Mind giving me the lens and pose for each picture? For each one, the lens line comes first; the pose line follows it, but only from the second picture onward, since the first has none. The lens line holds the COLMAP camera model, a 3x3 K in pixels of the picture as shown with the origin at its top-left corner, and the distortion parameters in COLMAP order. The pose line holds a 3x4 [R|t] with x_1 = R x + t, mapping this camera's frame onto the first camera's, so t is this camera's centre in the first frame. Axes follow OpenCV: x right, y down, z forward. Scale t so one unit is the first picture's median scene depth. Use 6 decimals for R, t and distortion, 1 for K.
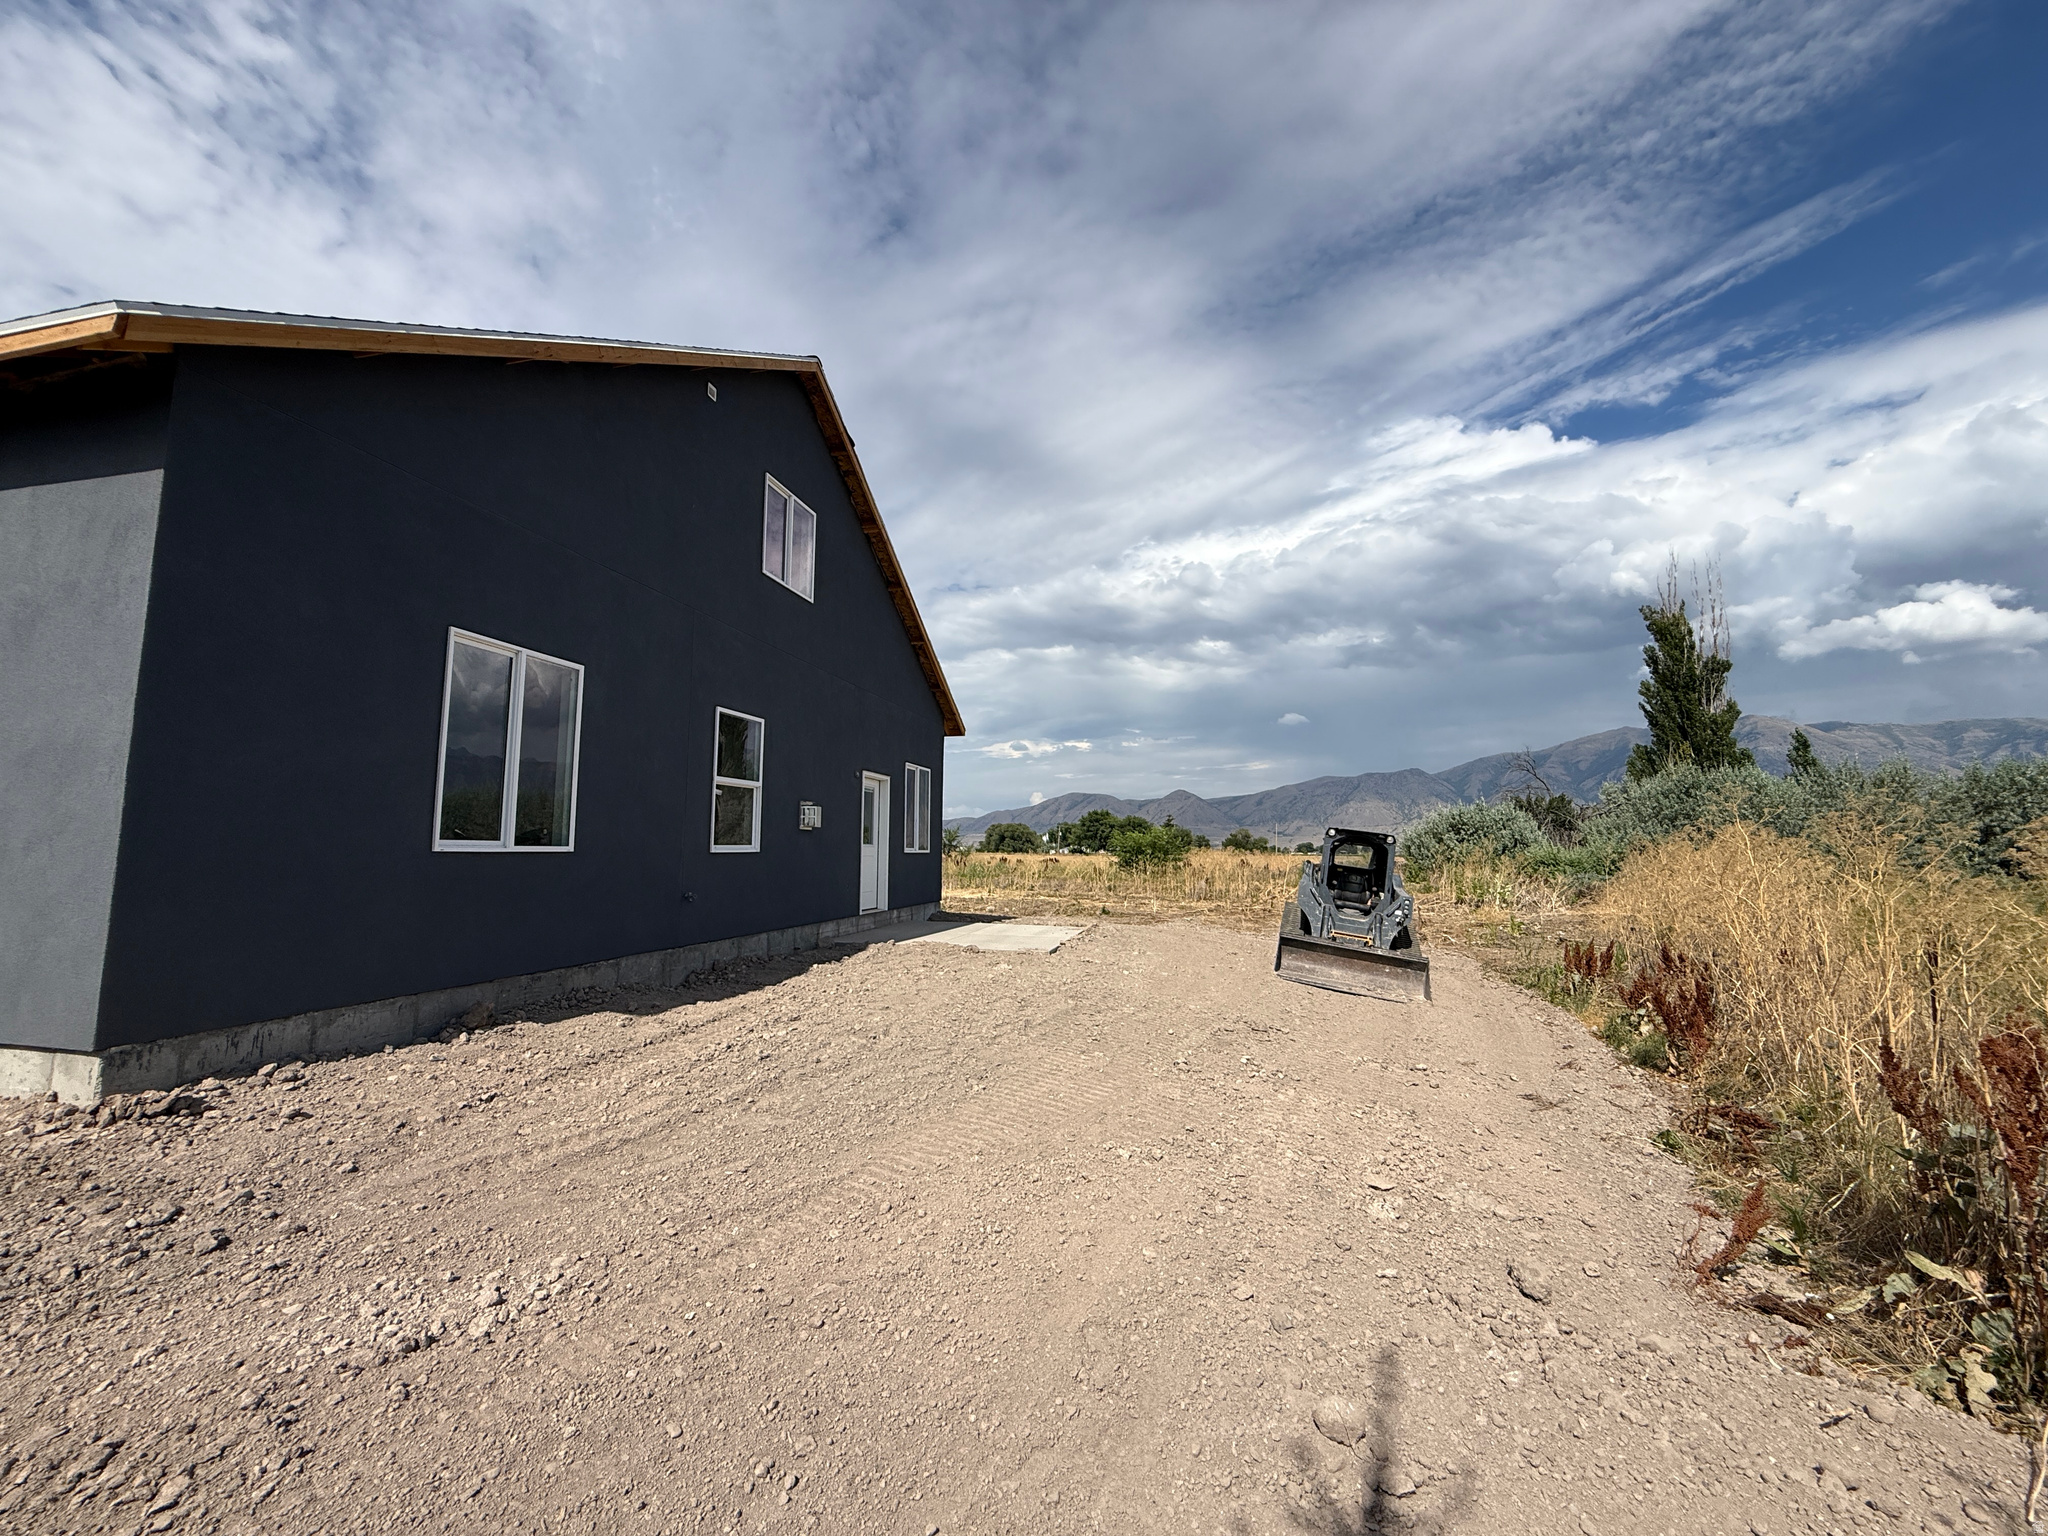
lens RADIAL K [[812.2, 0, 1021.6], [0, 812.2, 772.6], [0, 0, 1]] dist [-0.000139, 0.000072]
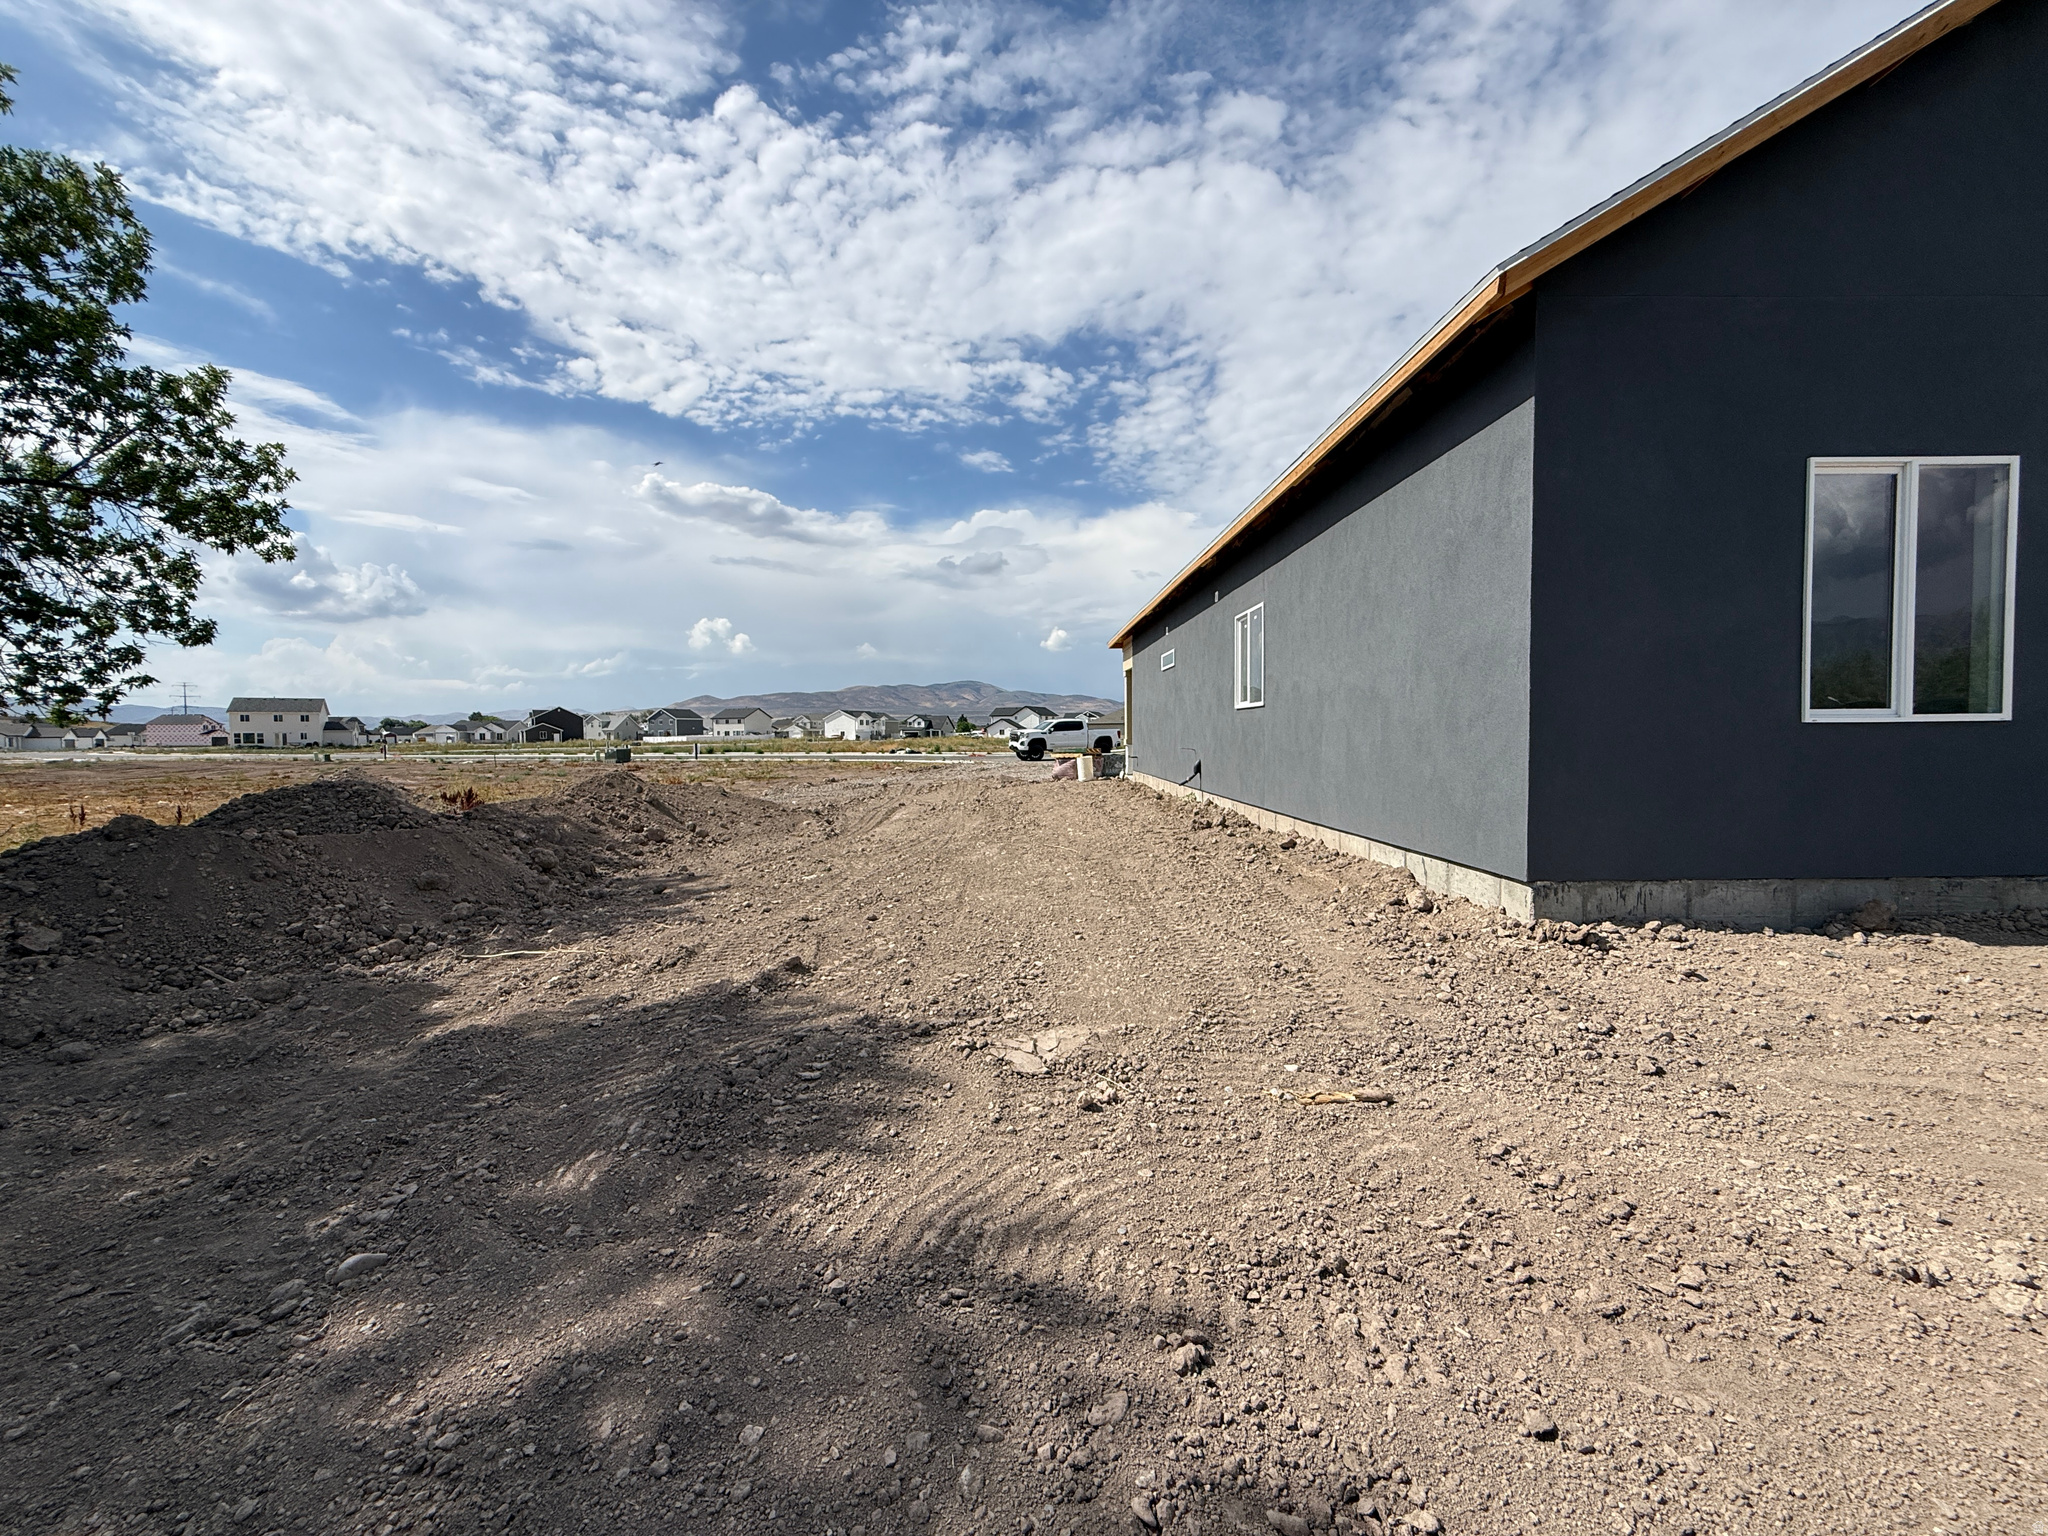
lens RADIAL K [[812.2, 0, 1018.0], [0, 812.2, 772.9], [0, 0, 1]] dist [-0.000139, 0.000072]
pose [[0.236117, 0.034708, -0.971104, -0.101725], [0.105768, 0.992506, 0.061190, 0.011063], [0.965951, -0.117160, 0.230677, -0.045168]]
